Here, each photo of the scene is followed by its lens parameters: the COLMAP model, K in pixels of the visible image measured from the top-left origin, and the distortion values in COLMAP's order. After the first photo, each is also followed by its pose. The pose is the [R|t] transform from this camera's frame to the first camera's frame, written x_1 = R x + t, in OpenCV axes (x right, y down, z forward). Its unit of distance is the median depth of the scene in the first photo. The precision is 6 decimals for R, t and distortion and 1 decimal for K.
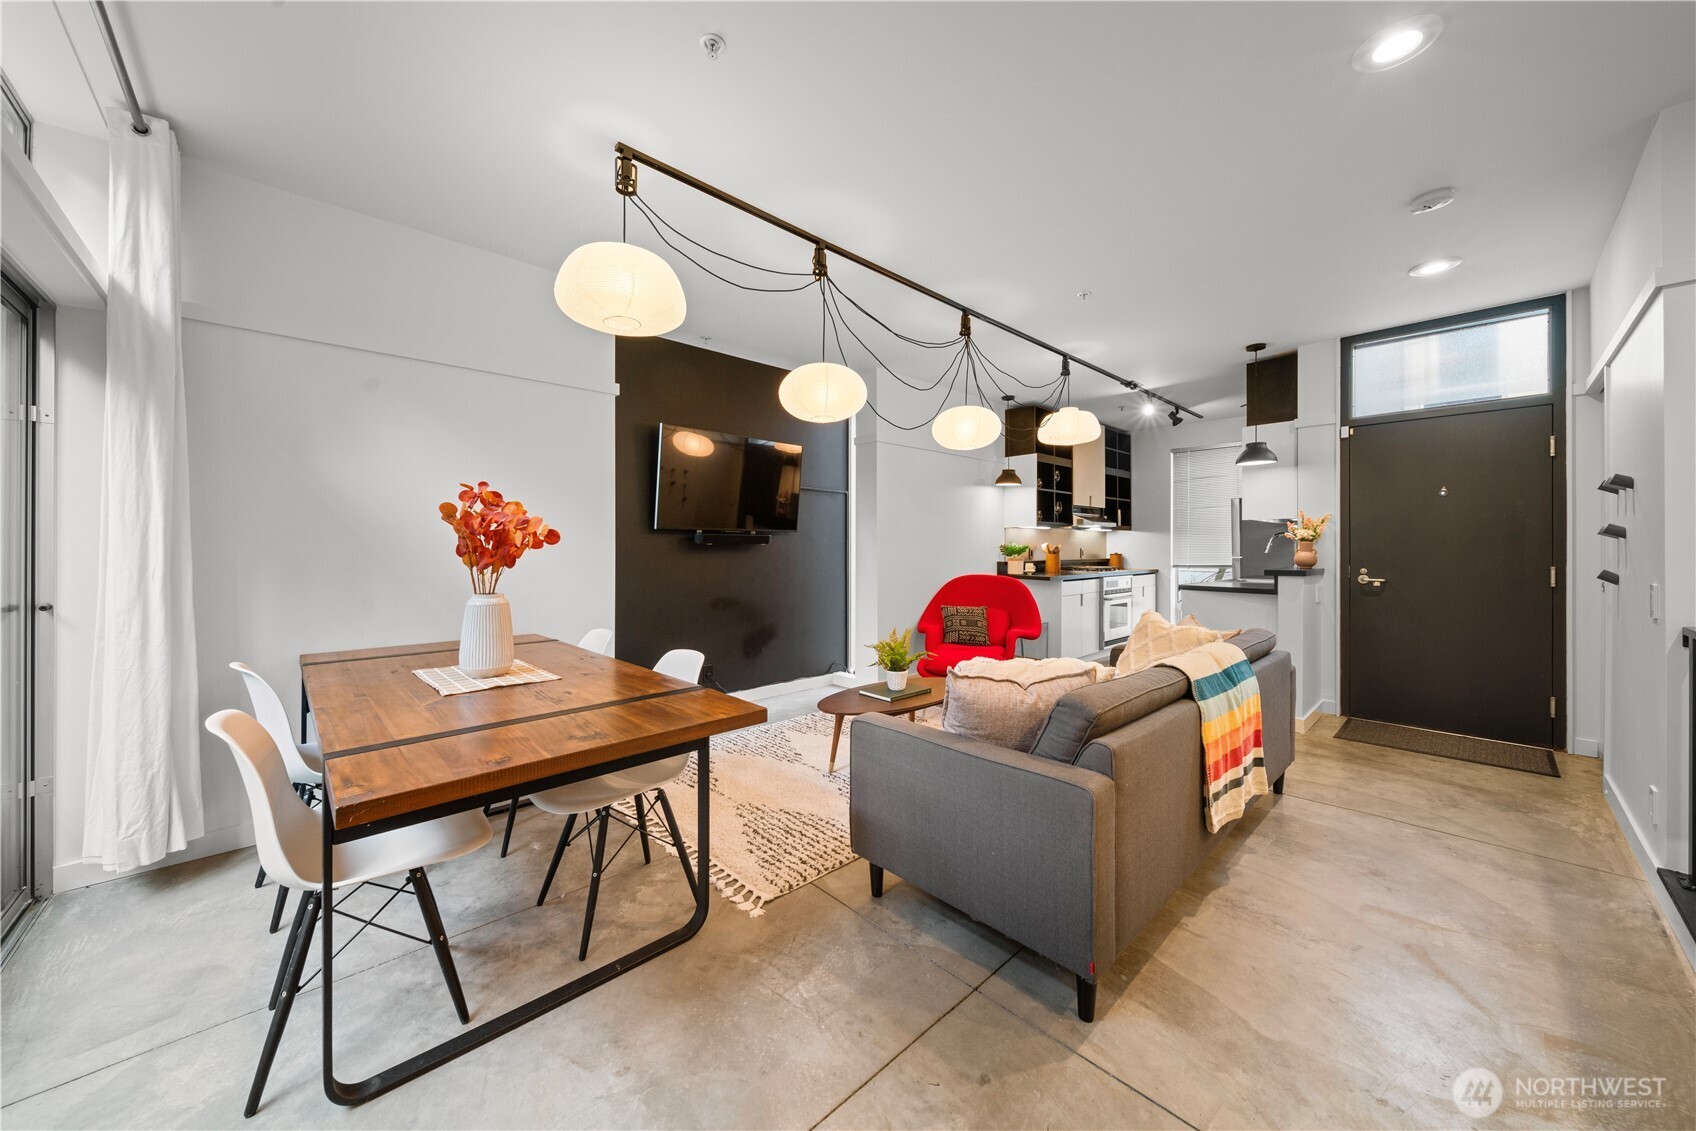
lens RADIAL K [[601.5, 0, 827.5], [0, 601.5, 562.8], [0, 0, 1]] dist [0.001290, -0.000270]
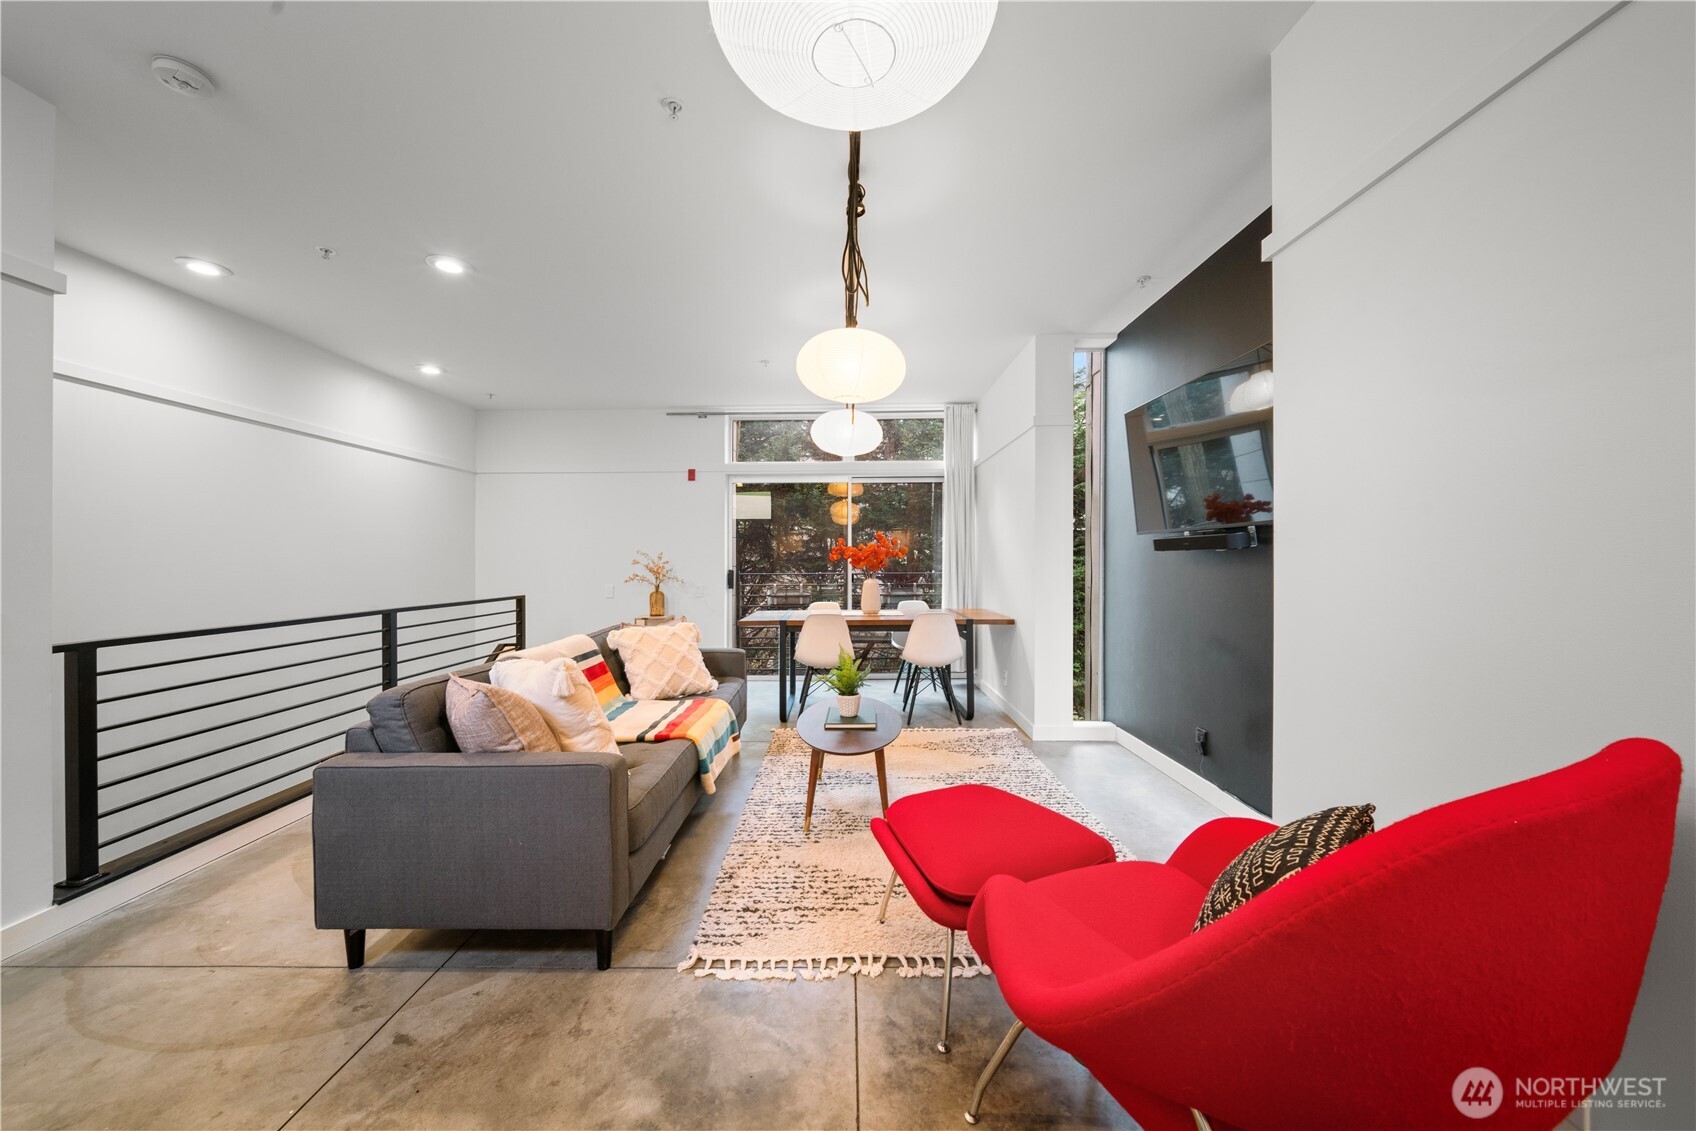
lens RADIAL K [[601.5, 0, 827.5], [0, 601.5, 562.8], [0, 0, 1]] dist [0.001290, -0.000270]
pose [[-0.695367, 0.002043, -0.718652, 0.395768], [-0.015942, 0.999706, 0.018267, -0.015977], [0.718478, 0.024159, -0.695130, 0.807679]]
